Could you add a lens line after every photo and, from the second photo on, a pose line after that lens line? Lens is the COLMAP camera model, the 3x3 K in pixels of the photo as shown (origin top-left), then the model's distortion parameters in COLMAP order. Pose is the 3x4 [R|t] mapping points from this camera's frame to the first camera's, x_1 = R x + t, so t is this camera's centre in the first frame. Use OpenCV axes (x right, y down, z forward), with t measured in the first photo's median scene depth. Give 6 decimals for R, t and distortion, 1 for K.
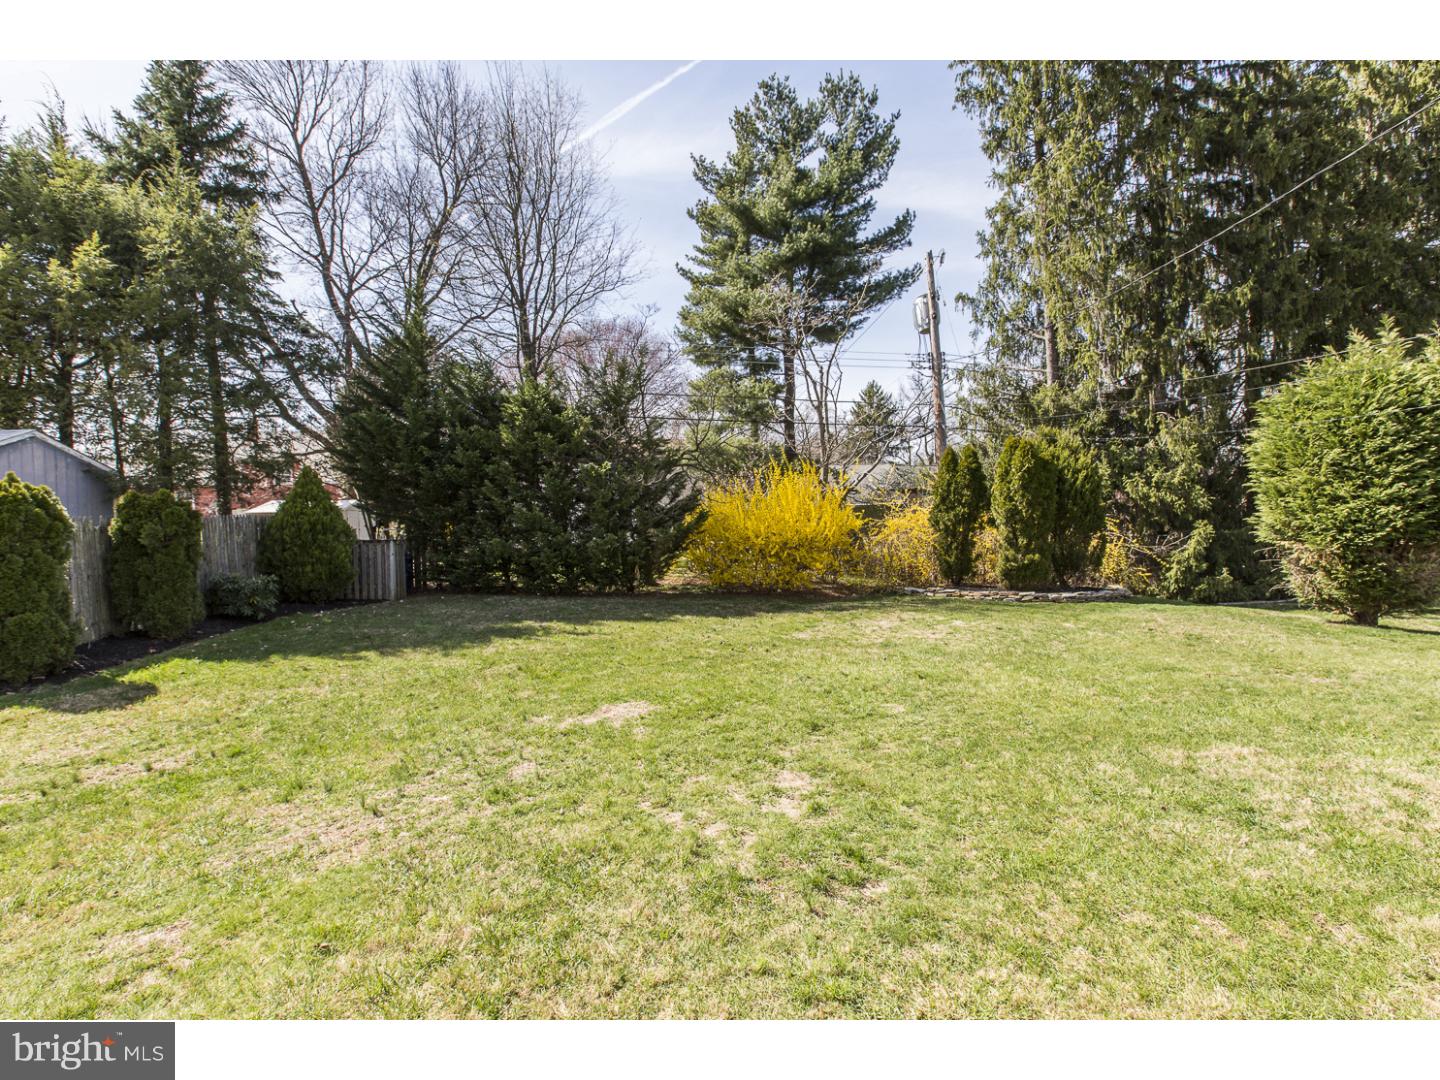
lens RADIAL K [[659.4, 0, 720.9], [0, 659.4, 521.6], [0, 0, 1]] dist [0.016100, -0.004032]
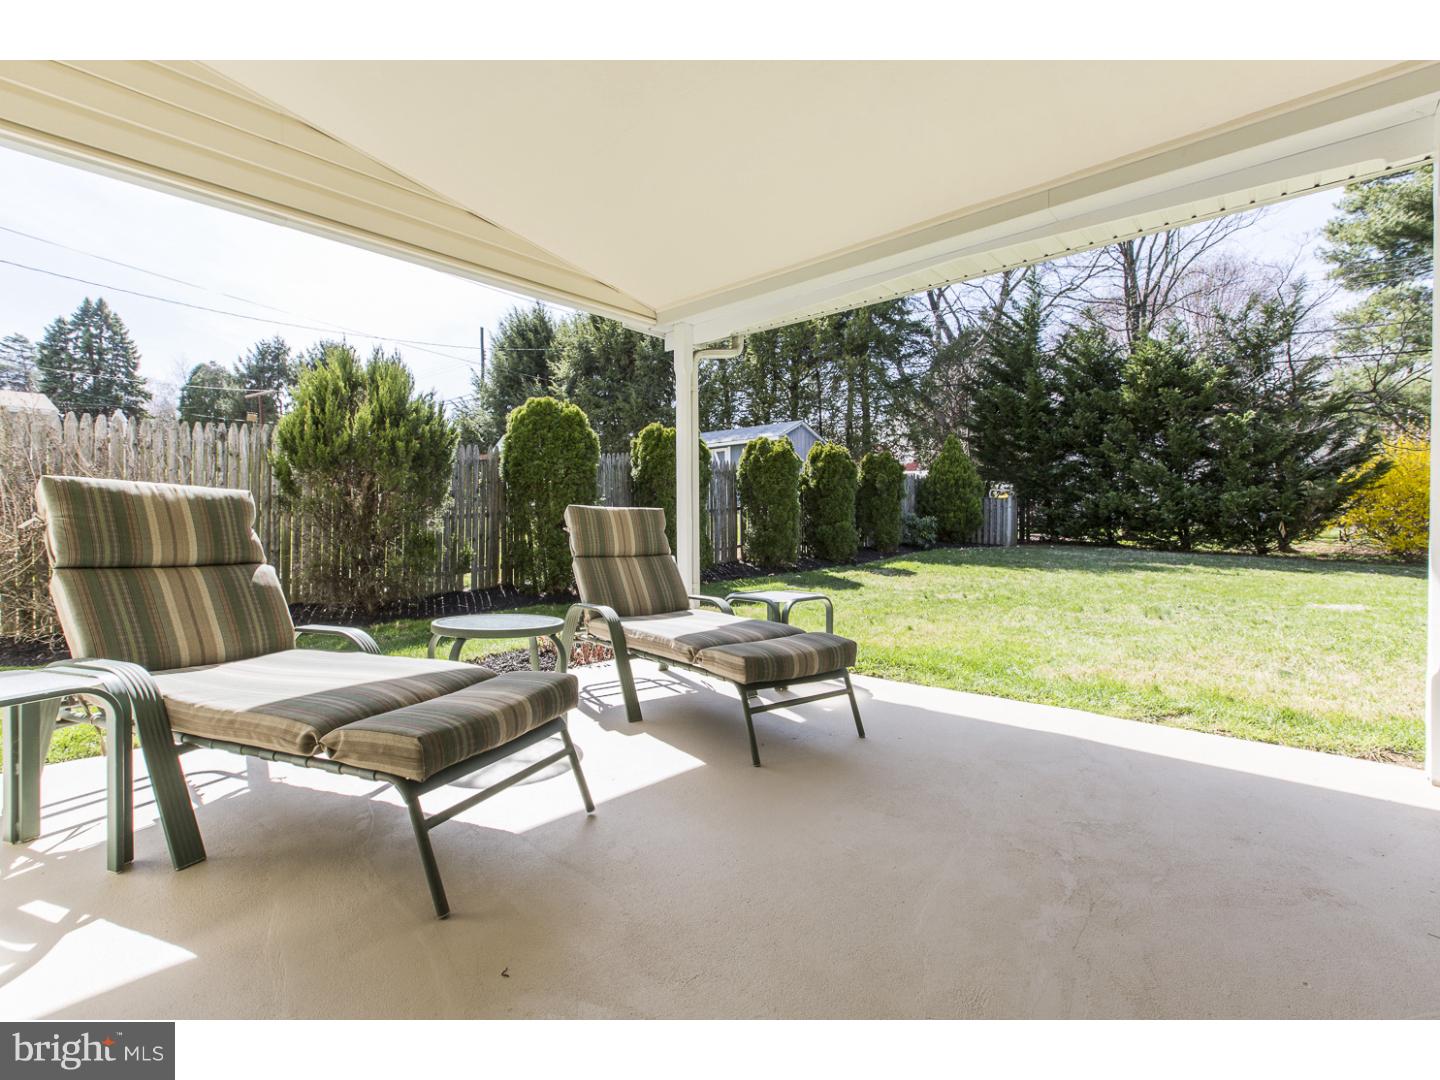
lens RADIAL K [[659.4, 0, 724.3], [0, 659.4, 522.0], [0, 0, 1]] dist [0.016100, -0.004032]
pose [[0.722080, 0.023338, -0.691416, -0.038181], [-0.006128, 0.999607, 0.027341, 0.036102], [0.691782, -0.015505, 0.721940, -0.159704]]
